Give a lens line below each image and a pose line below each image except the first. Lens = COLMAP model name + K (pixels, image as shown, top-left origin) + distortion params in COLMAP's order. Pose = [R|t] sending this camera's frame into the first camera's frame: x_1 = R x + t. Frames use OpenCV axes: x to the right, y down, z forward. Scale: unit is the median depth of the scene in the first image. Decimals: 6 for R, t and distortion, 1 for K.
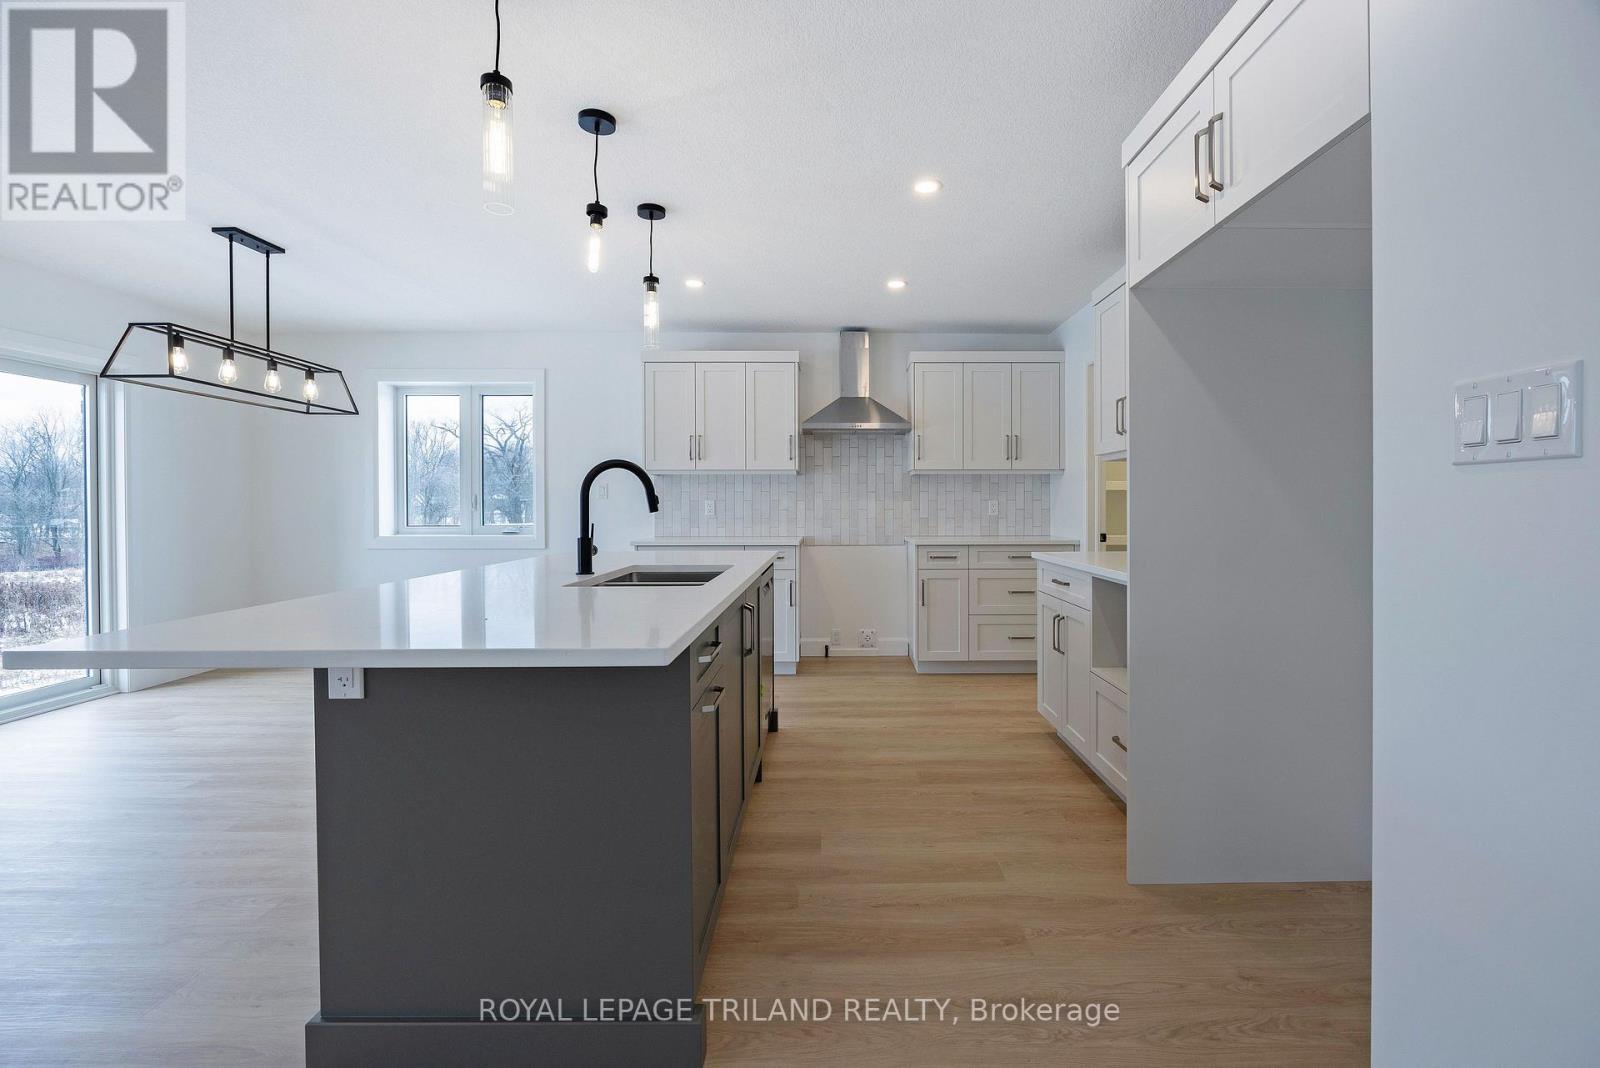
lens RADIAL K [[702.9, 0, 824.5], [0, 702.9, 503.0], [0, 0, 1]] dist [-0.000663, -0.000509]
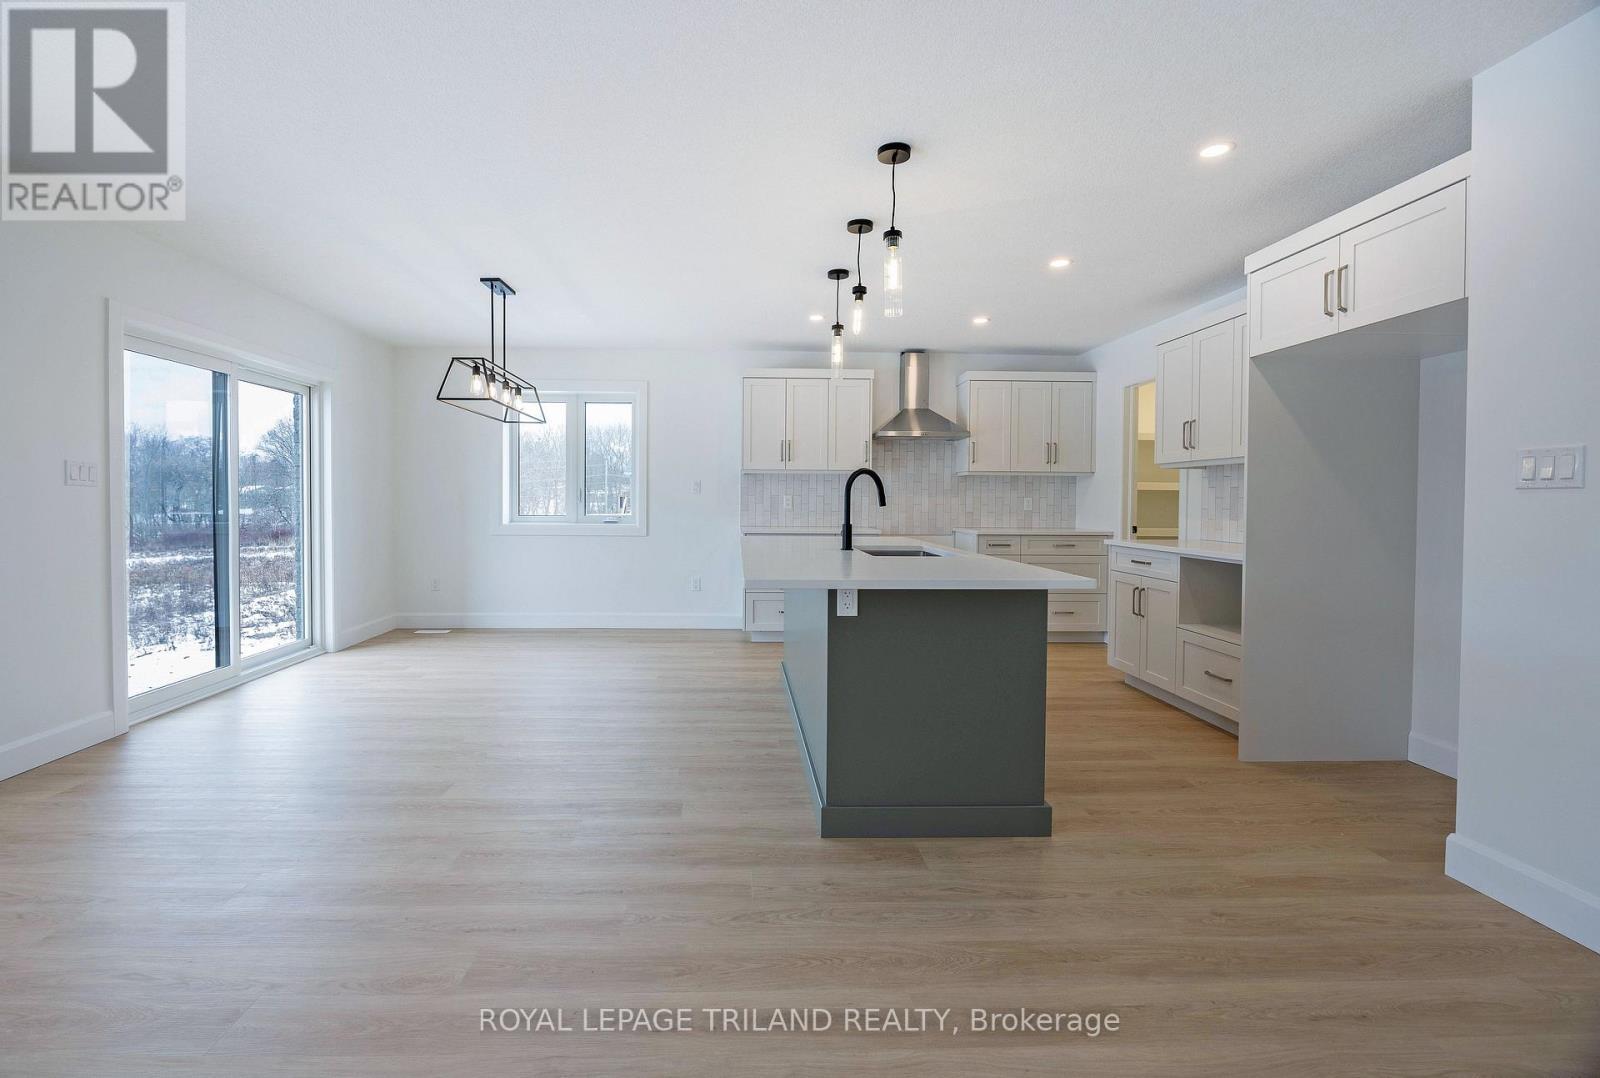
lens RADIAL K [[714.9, 0, 750.2], [0, 714.9, 506.4], [0, 0, 1]] dist [0.000145, -0.000055]
pose [[0.999791, 0.008711, 0.018495, -0.353621], [-0.008980, 0.999854, 0.014523, -0.003259], [-0.018366, -0.014686, 0.999723, -0.266957]]
